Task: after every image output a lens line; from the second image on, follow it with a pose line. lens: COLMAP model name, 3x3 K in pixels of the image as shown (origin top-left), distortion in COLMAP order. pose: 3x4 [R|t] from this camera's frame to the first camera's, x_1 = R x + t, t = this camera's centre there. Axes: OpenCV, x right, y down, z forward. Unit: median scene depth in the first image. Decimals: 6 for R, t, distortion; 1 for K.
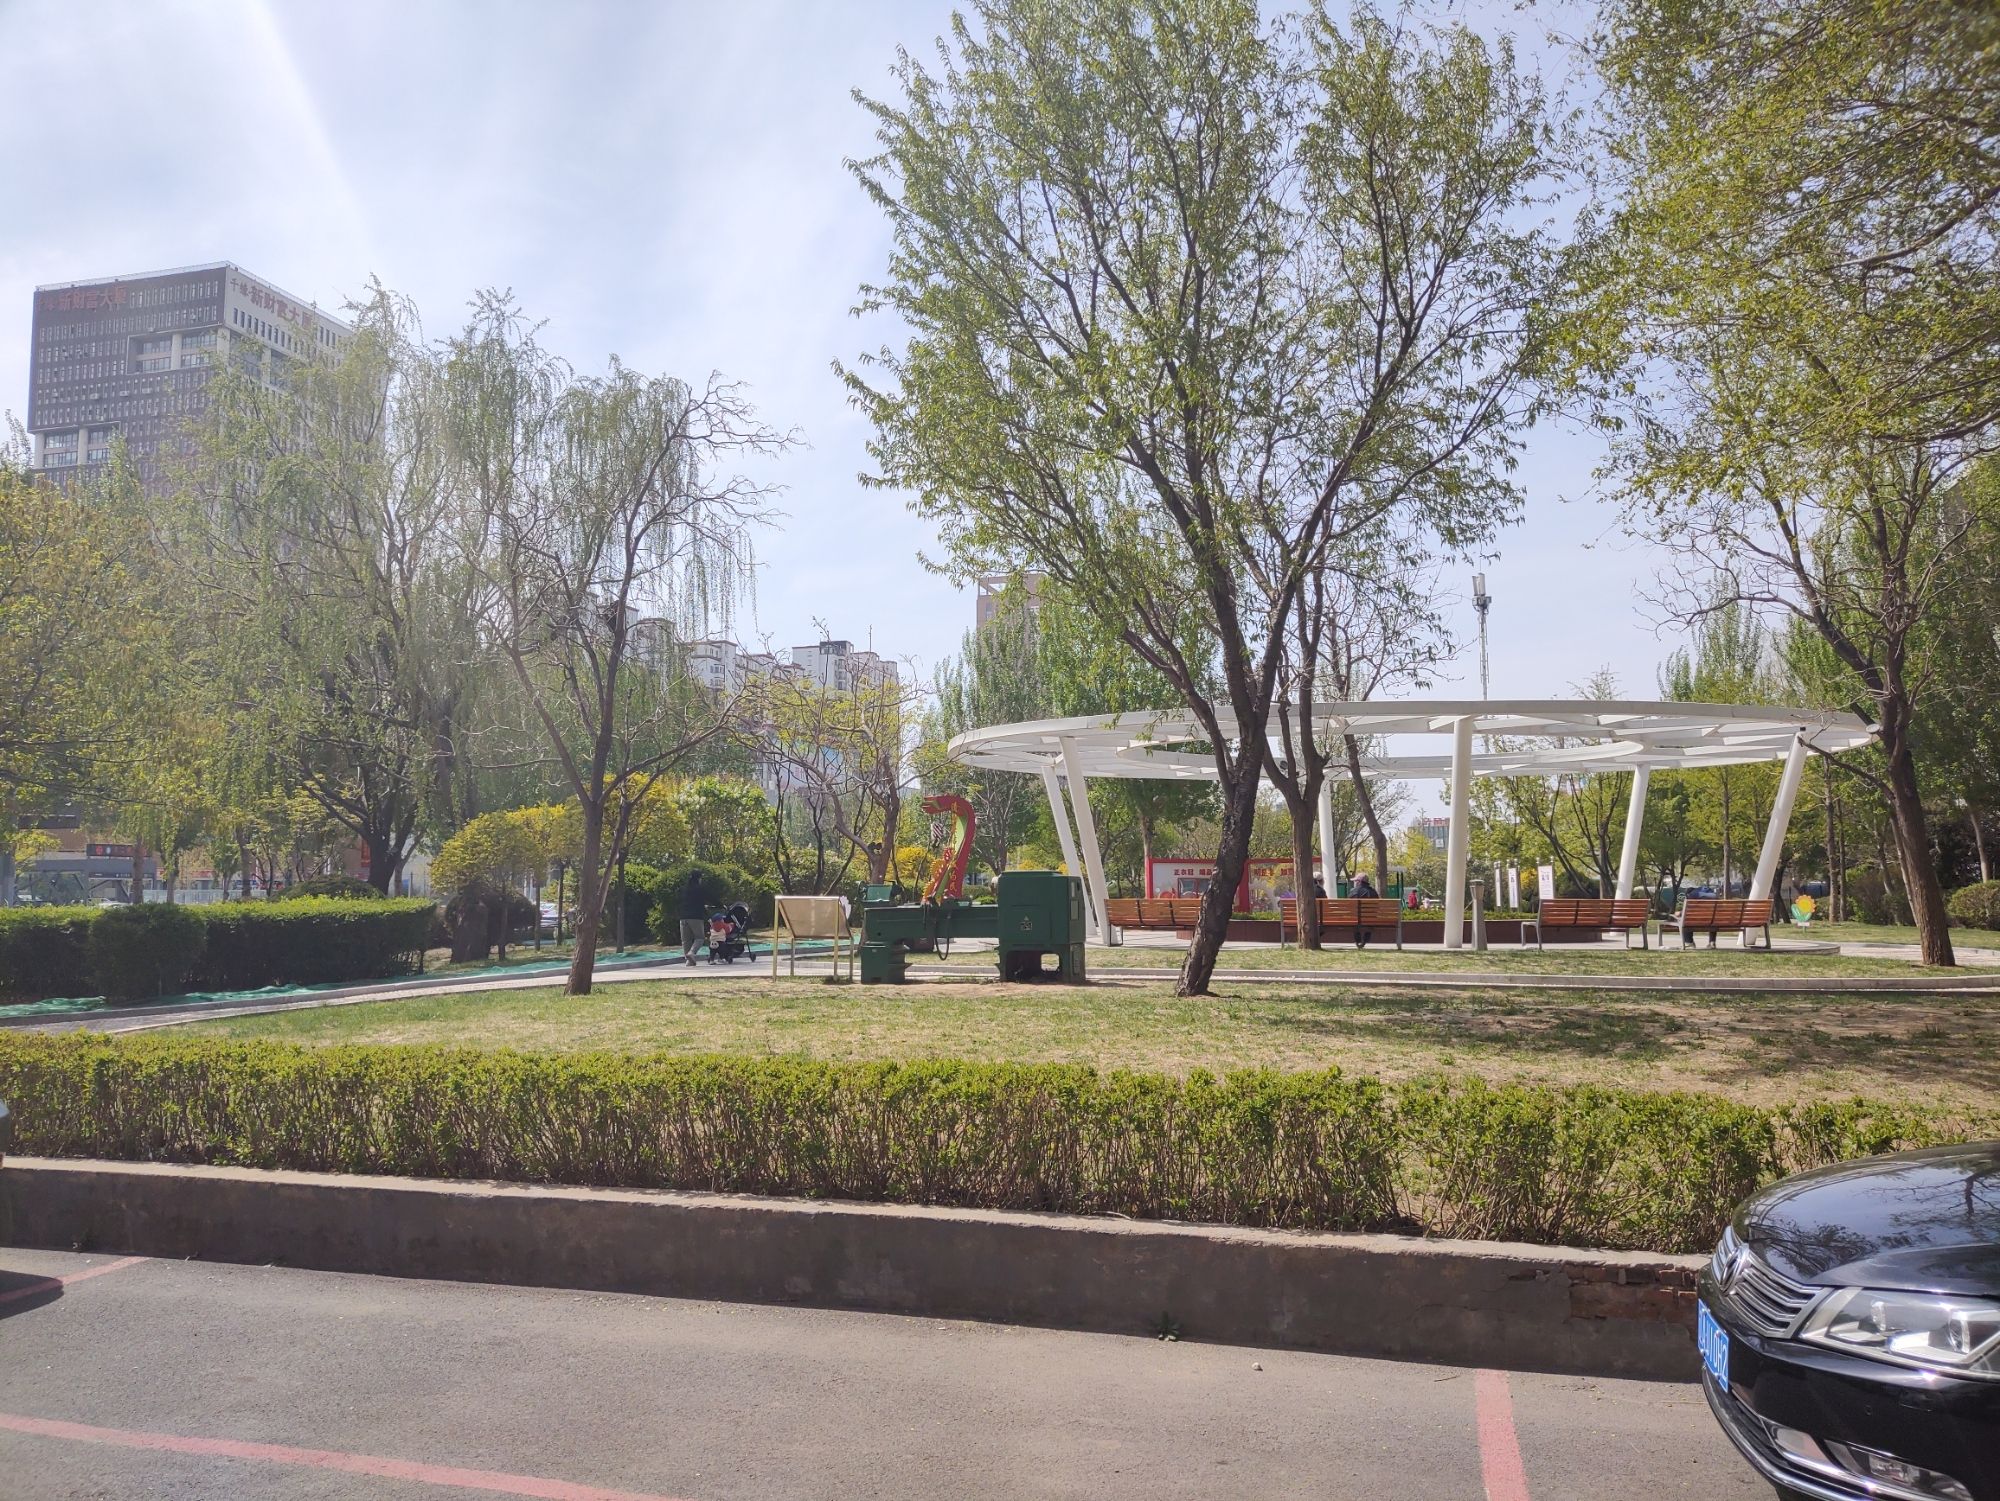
lens RADIAL K [[1496.8, 0, 1001.5], [0, 1496.8, 748.4], [0, 0, 1]] dist [0.034262, -0.008389]
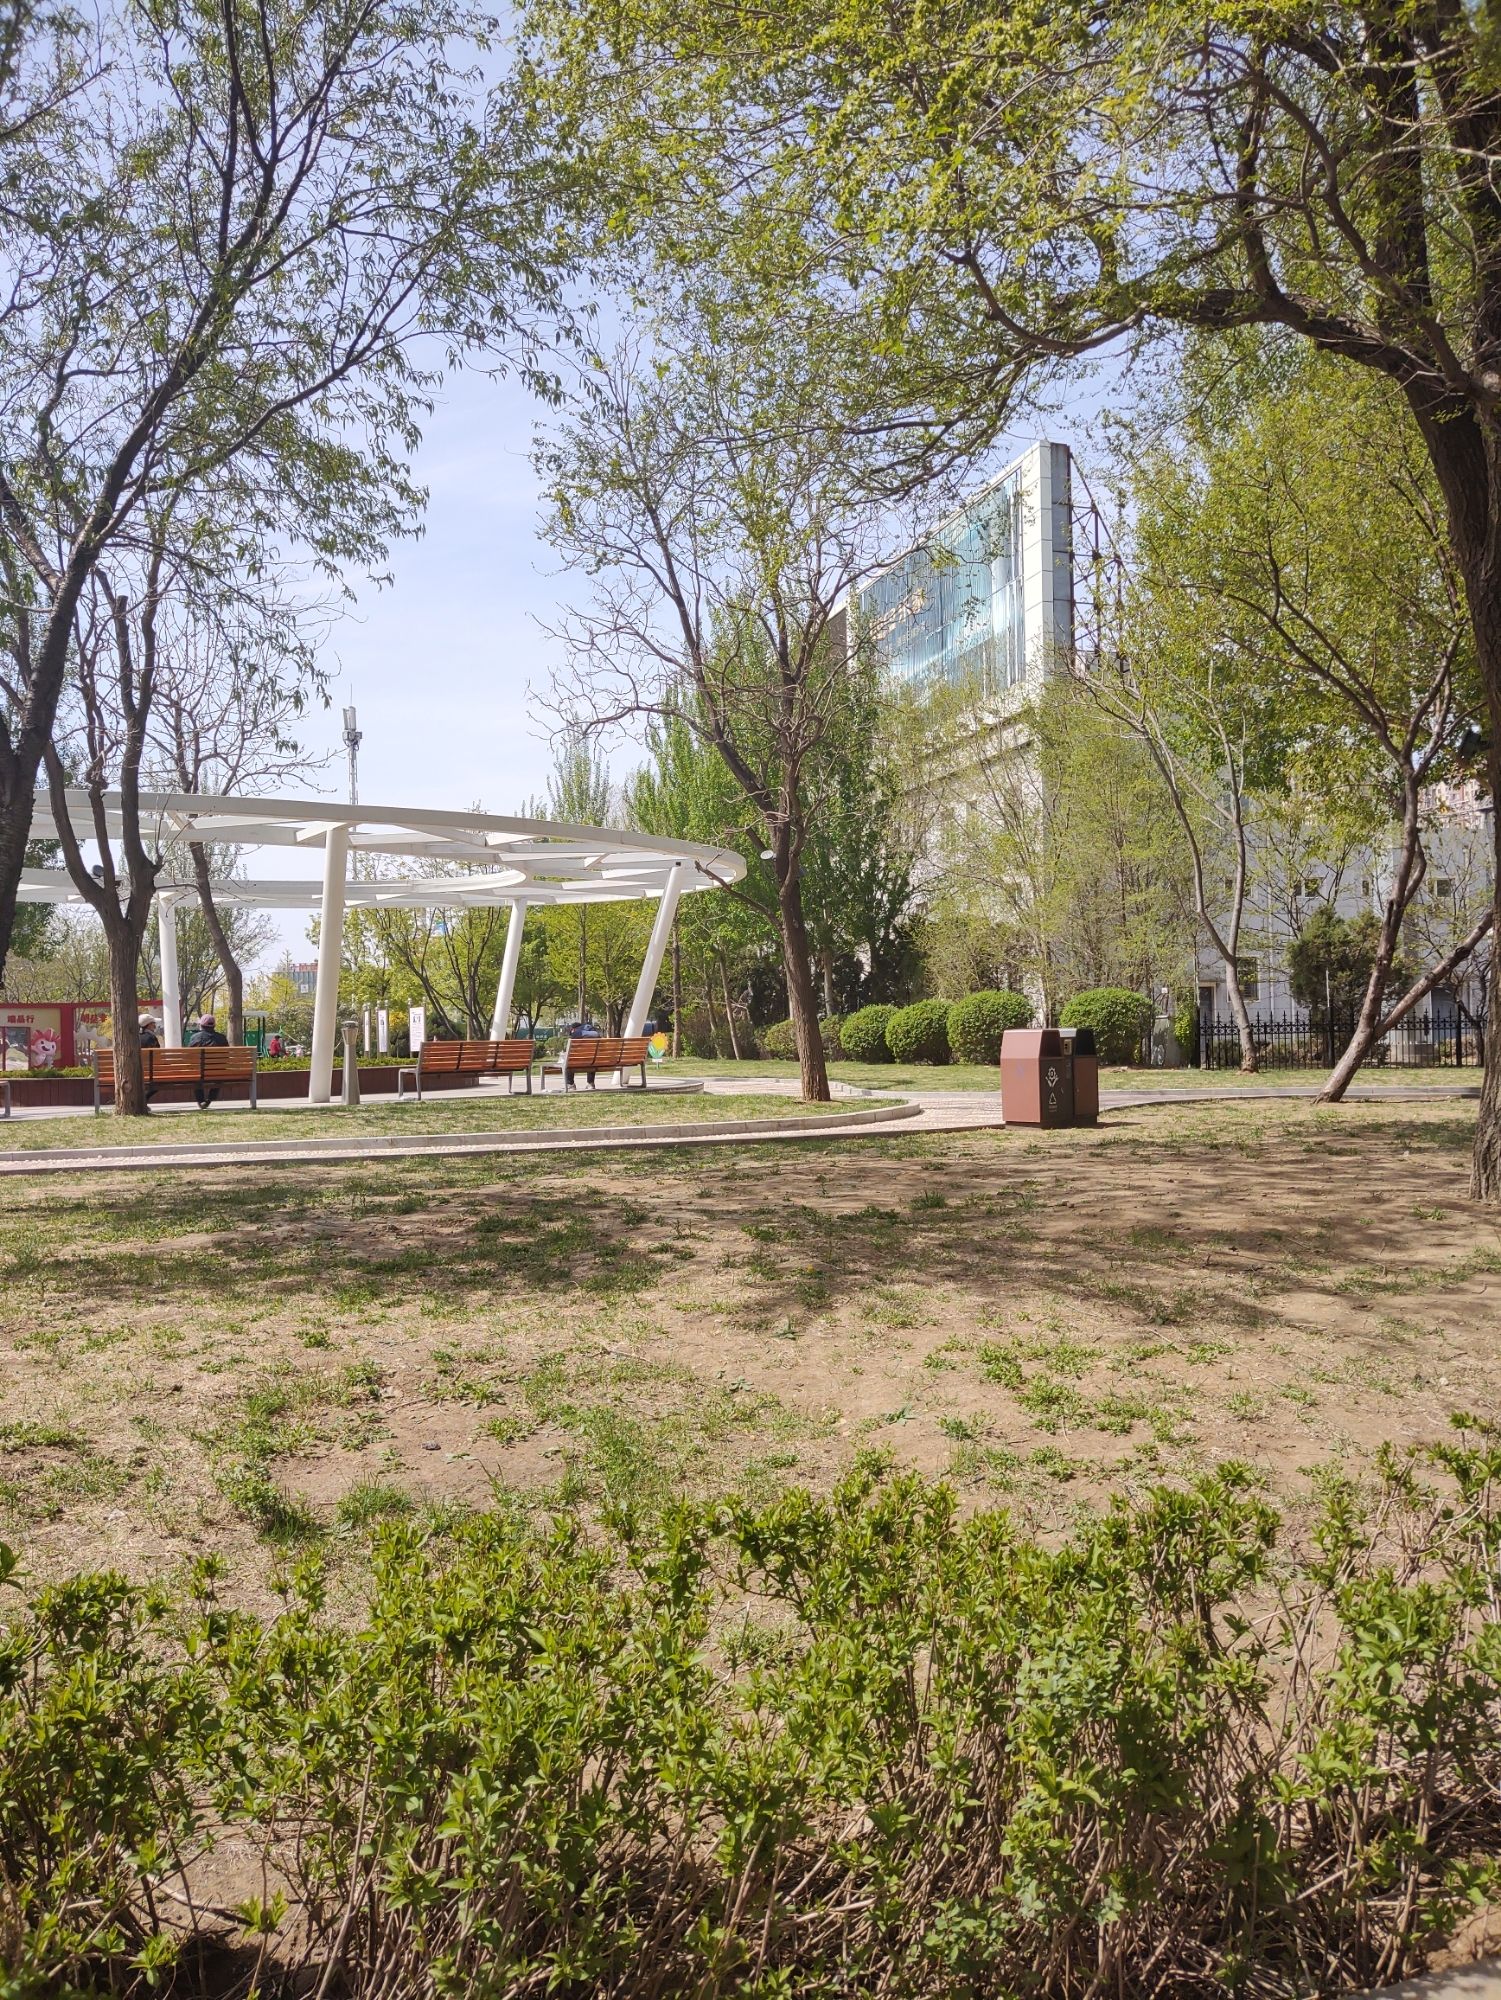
lens RADIAL K [[1496.8, 0, 753.3], [0, 1496.8, 993.4], [0, 0, 1]] dist [0.034262, -0.008389]
pose [[0.839983, -0.003653, 0.542601, 0.047507], [-0.031994, 0.997904, 0.056248, 0.016479], [-0.541669, -0.064608, 0.838105, 0.164220]]
